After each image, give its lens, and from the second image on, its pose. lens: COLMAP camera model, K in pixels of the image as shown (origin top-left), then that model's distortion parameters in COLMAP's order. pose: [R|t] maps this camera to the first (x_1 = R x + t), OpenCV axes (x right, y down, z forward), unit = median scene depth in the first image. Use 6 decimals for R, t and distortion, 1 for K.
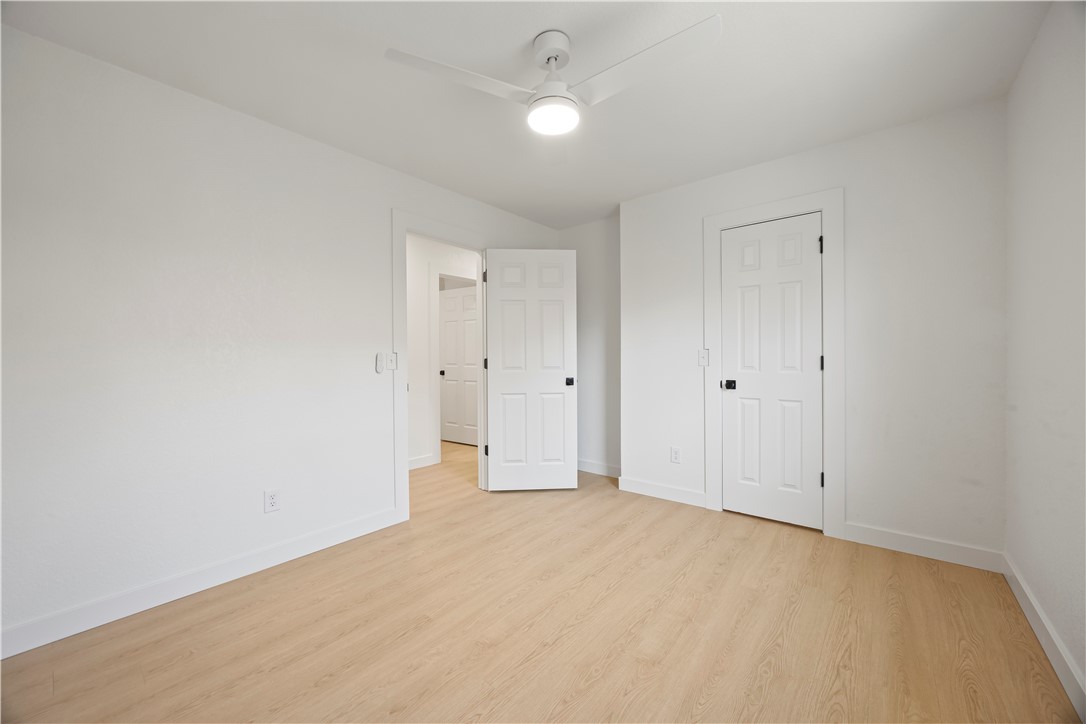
lens RADIAL K [[416.2, 0, 541.6], [0, 416.2, 359.2], [0, 0, 1]] dist [-0.004077, 0.000437]
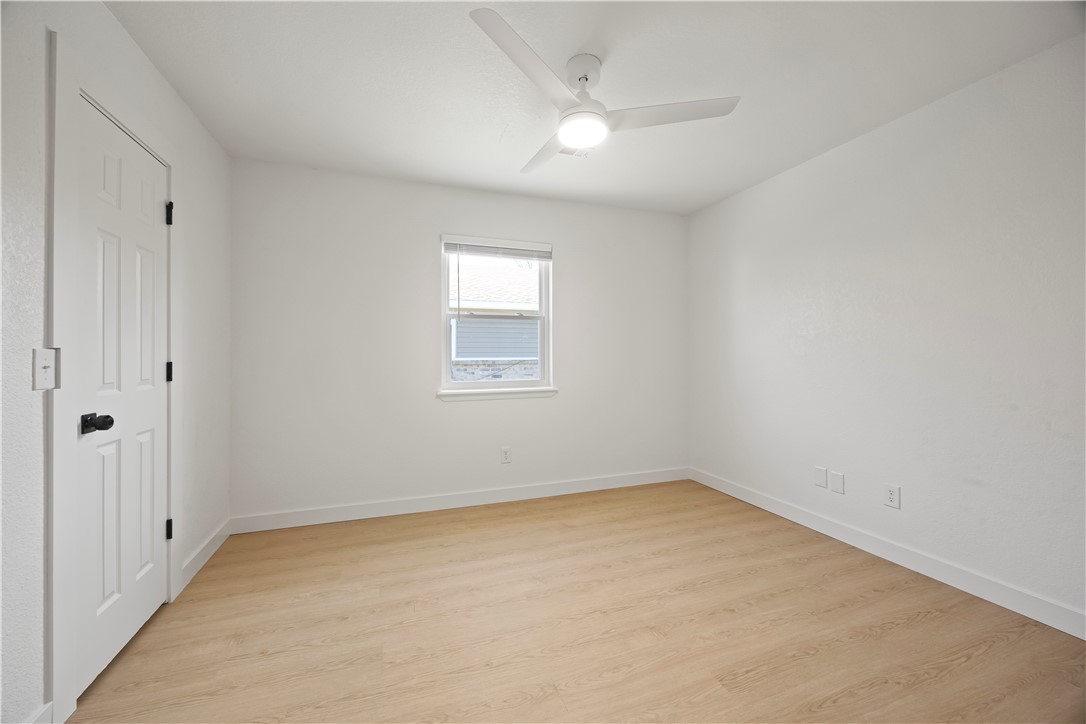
lens RADIAL K [[416.2, 0, 533.9], [0, 416.2, 353.5], [0, 0, 1]] dist [-0.004077, 0.000437]
pose [[-0.854334, 0.012391, 0.519576, -0.343902], [0.014976, 0.999888, 0.000779, -0.017312], [-0.519508, 0.008447, -0.854424, 1.665752]]
